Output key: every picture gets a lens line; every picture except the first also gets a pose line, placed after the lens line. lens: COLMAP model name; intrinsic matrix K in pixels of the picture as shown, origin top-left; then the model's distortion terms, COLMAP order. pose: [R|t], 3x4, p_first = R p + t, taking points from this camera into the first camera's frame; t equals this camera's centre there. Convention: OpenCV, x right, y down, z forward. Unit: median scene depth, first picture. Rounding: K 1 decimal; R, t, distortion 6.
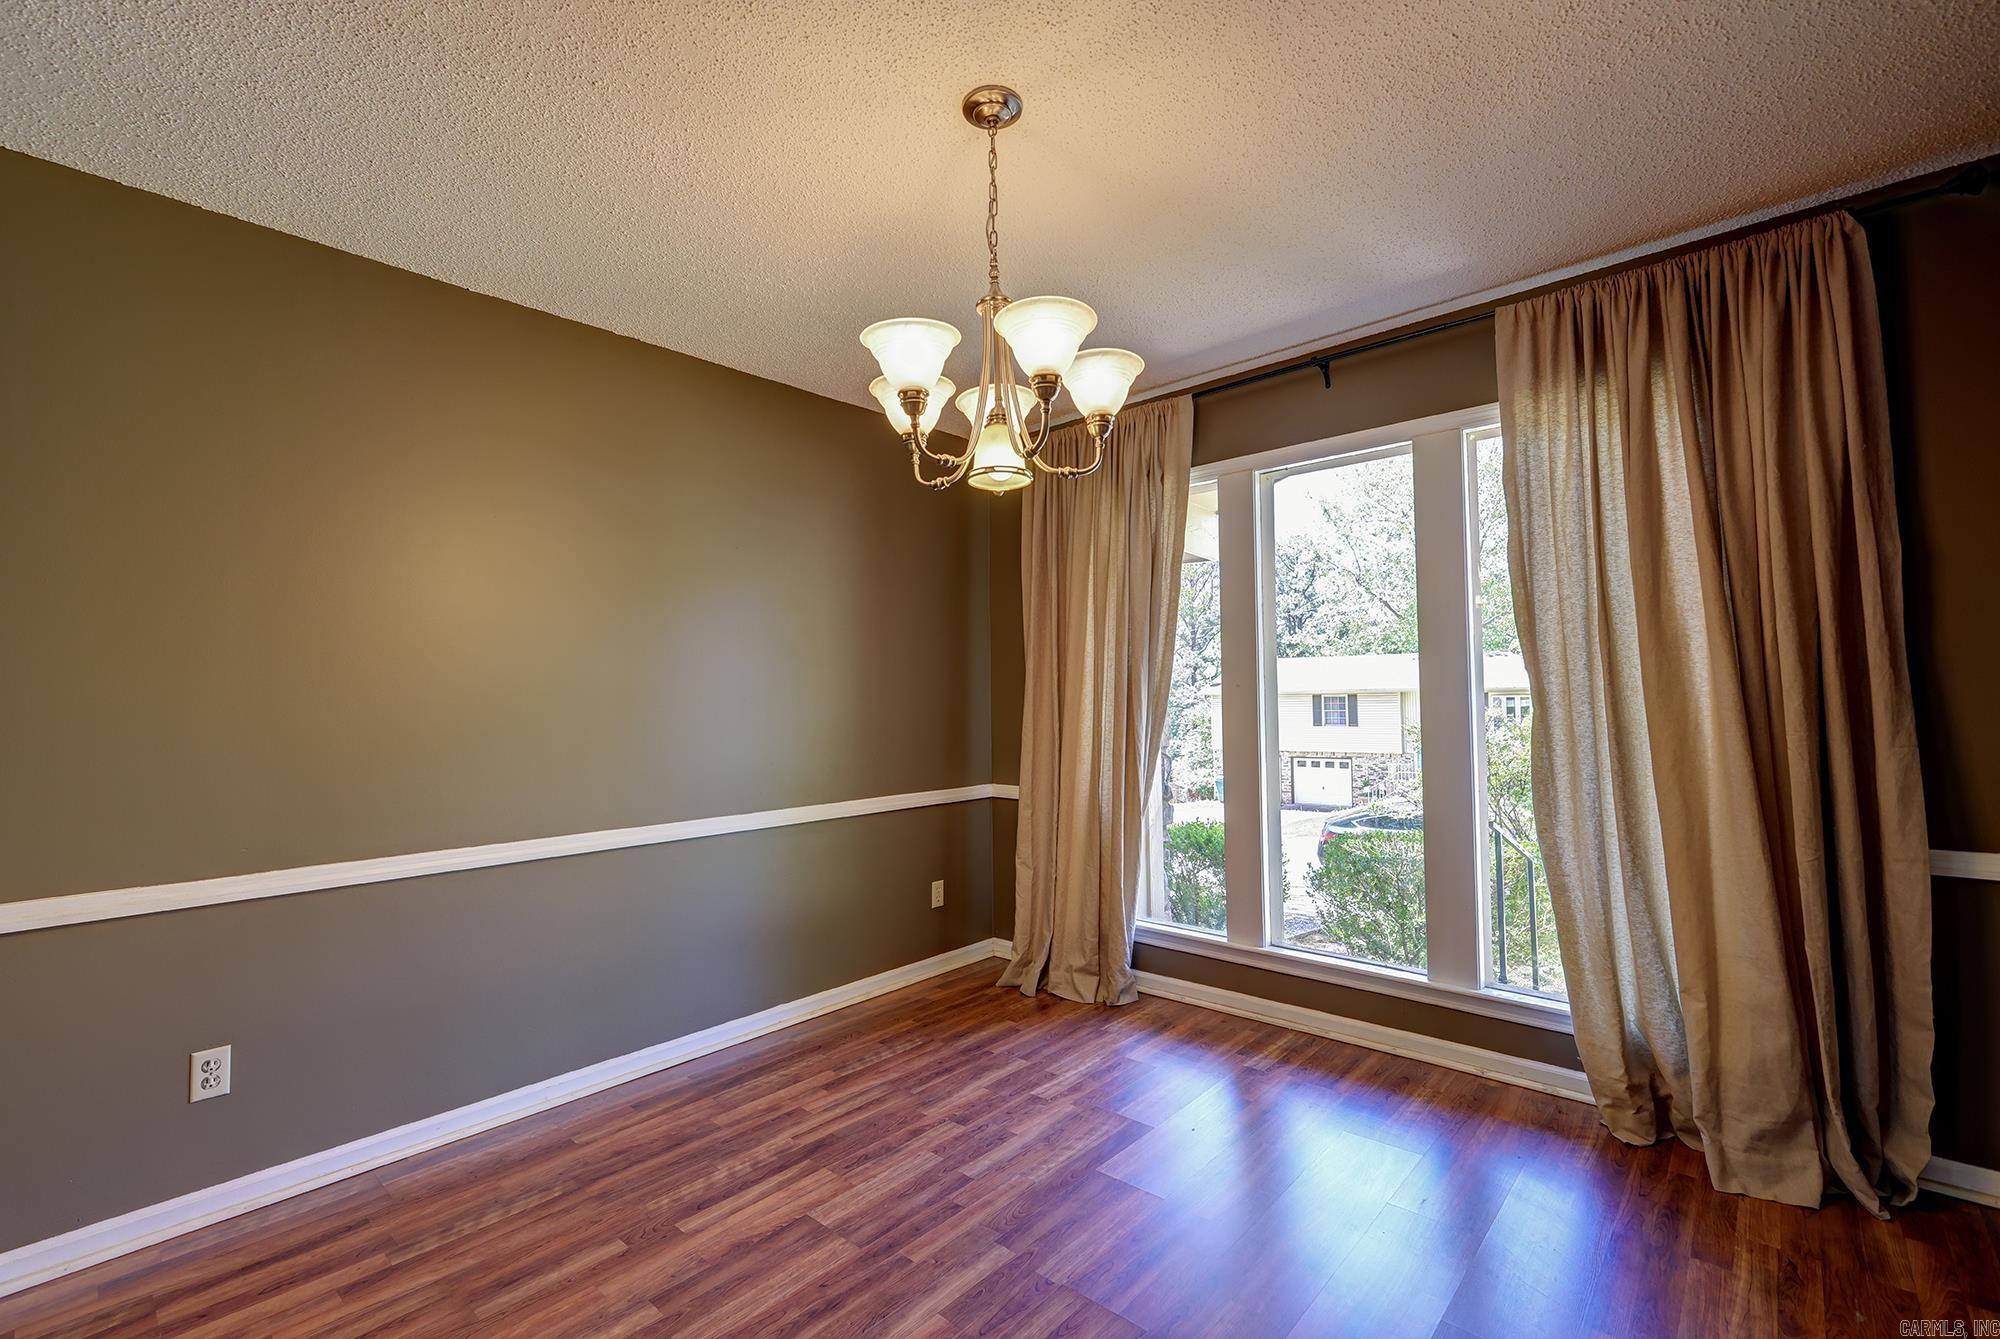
lens RADIAL K [[865.5, 0, 1003.8], [0, 865.5, 666.1], [0, 0, 1]] dist [0.002432, 0.000377]
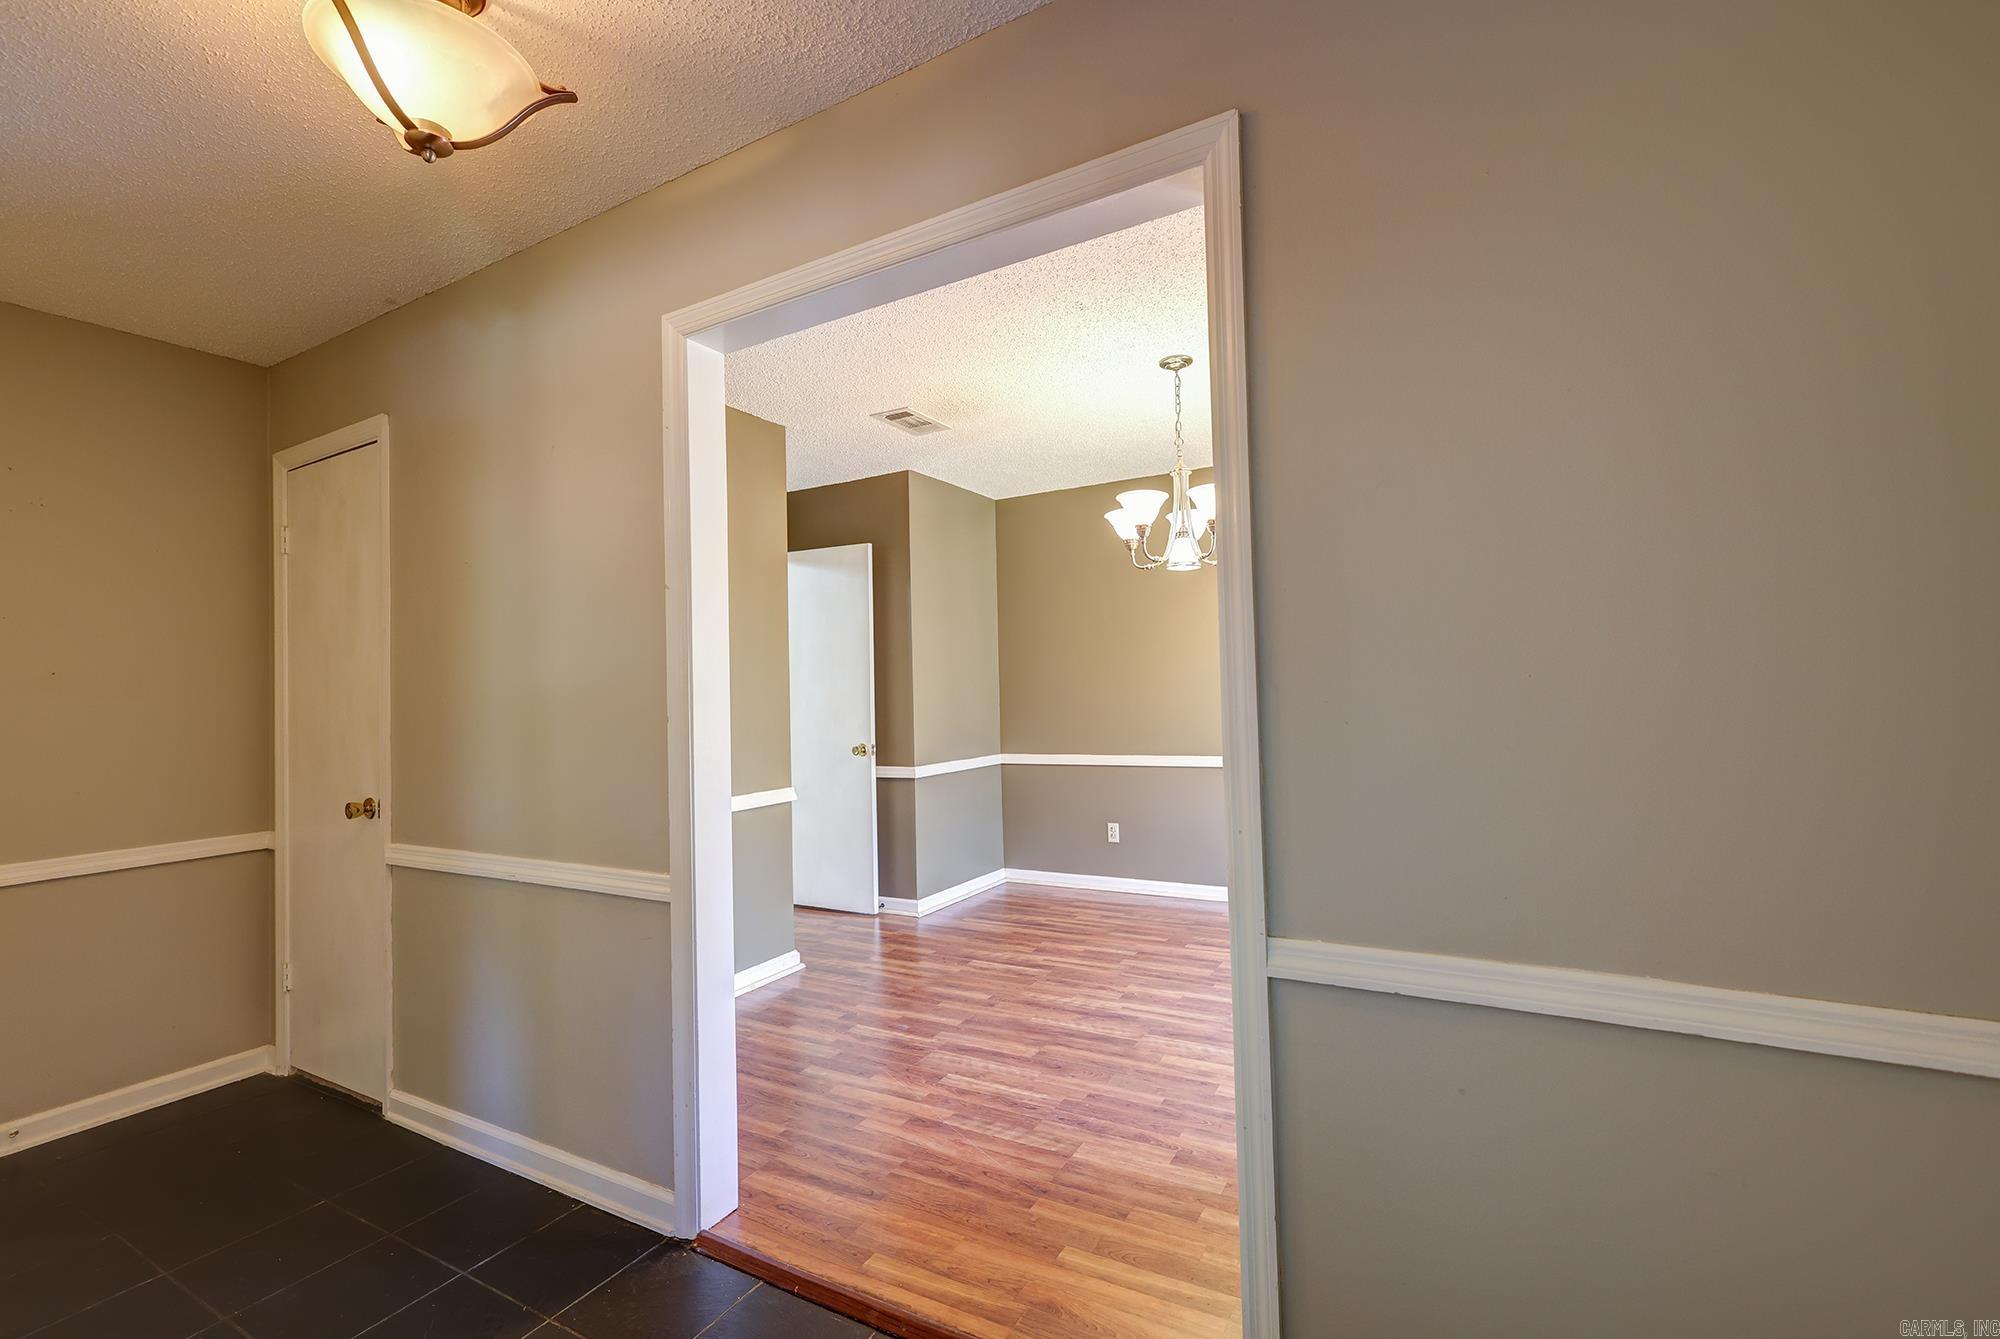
lens RADIAL K [[865.5, 0, 1003.8], [0, 865.5, 666.1], [0, 0, 1]] dist [0.002432, 0.000377]
pose [[0.216772, -0.021804, -0.975979, 1.436552], [0.066843, 0.997736, -0.007444, -0.008201], [0.973931, -0.063624, 0.217739, 0.184913]]
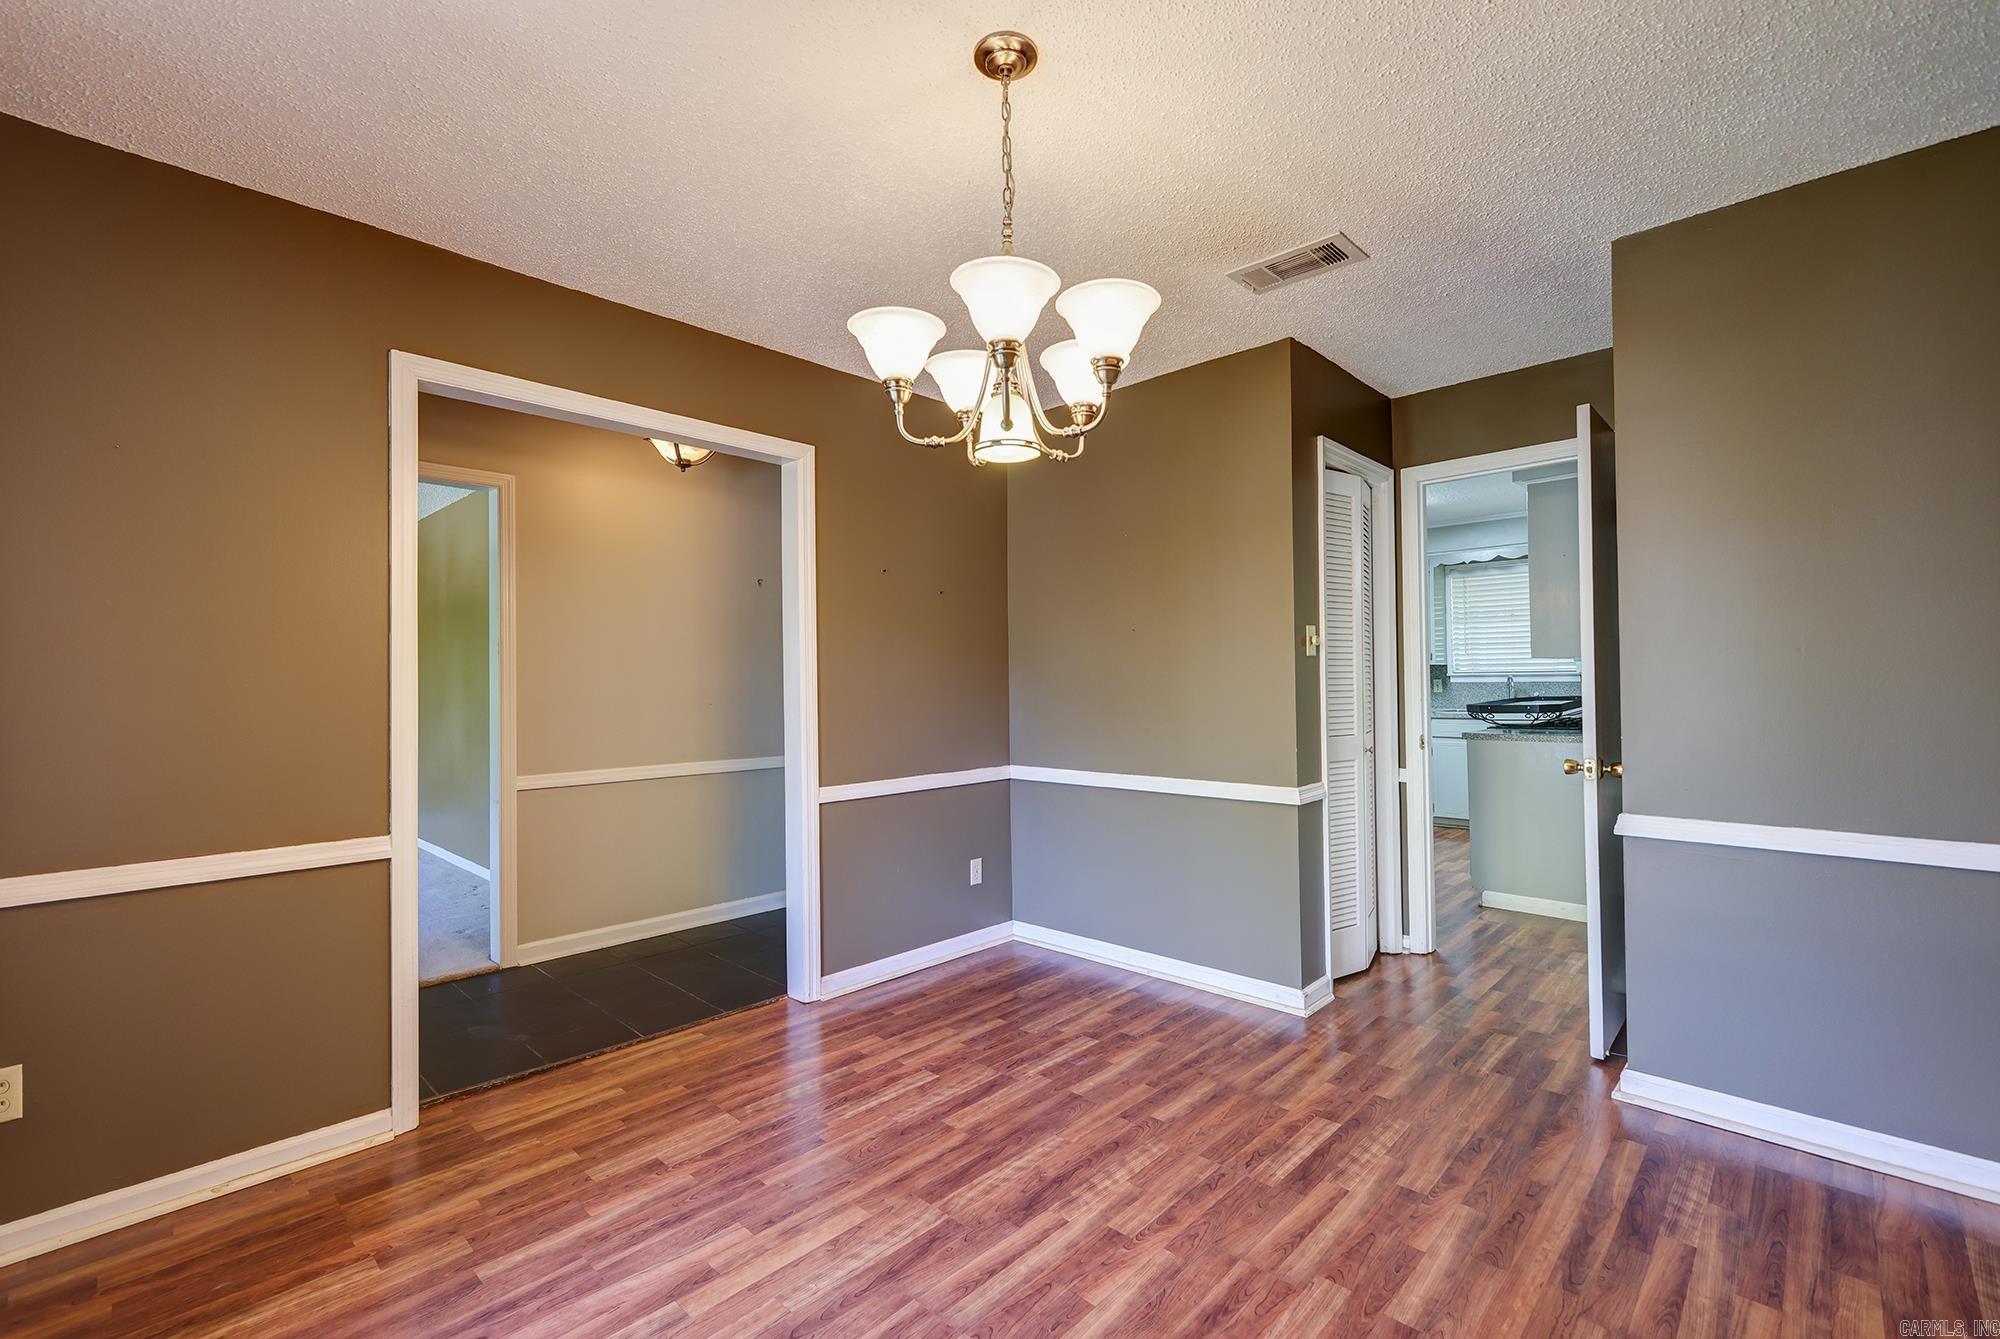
lens RADIAL K [[865.5, 0, 1003.8], [0, 865.5, 666.1], [0, 0, 1]] dist [0.002432, 0.000377]
pose [[-0.999193, 0.027025, 0.029712, -0.018507], [0.025407, 0.998241, -0.053560, 0.064212], [-0.031108, -0.052762, -0.998122, 1.638936]]
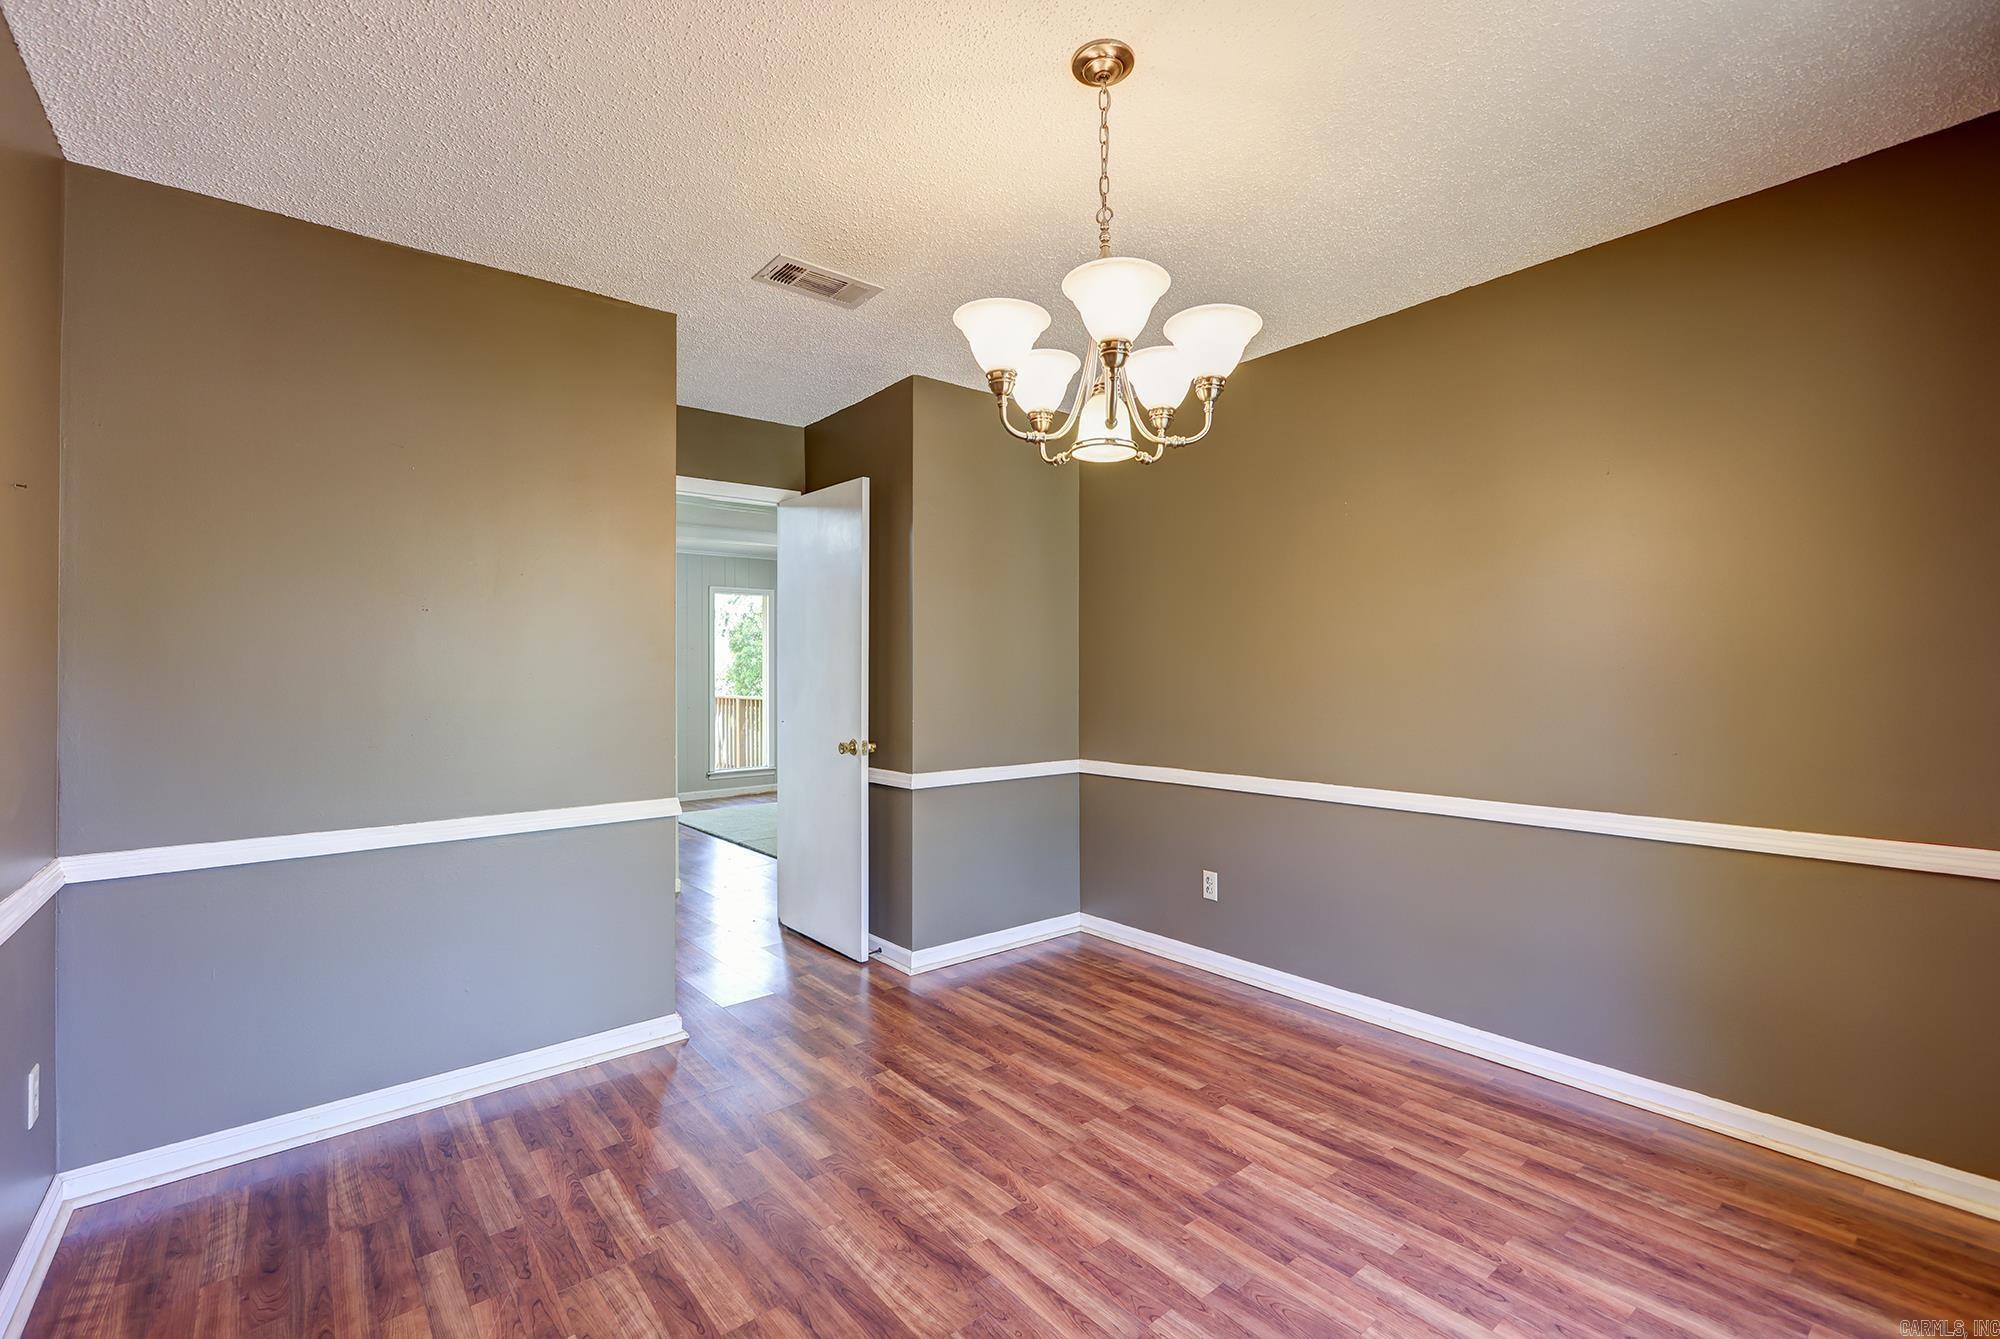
lens RADIAL K [[865.5, 0, 1003.8], [0, 865.5, 666.1], [0, 0, 1]] dist [0.002432, 0.000377]
pose [[-0.145334, 0.004629, -0.989372, 0.824158], [0.046146, 0.998932, -0.002105, 0.023131], [0.988306, -0.045962, -0.145392, 0.861437]]
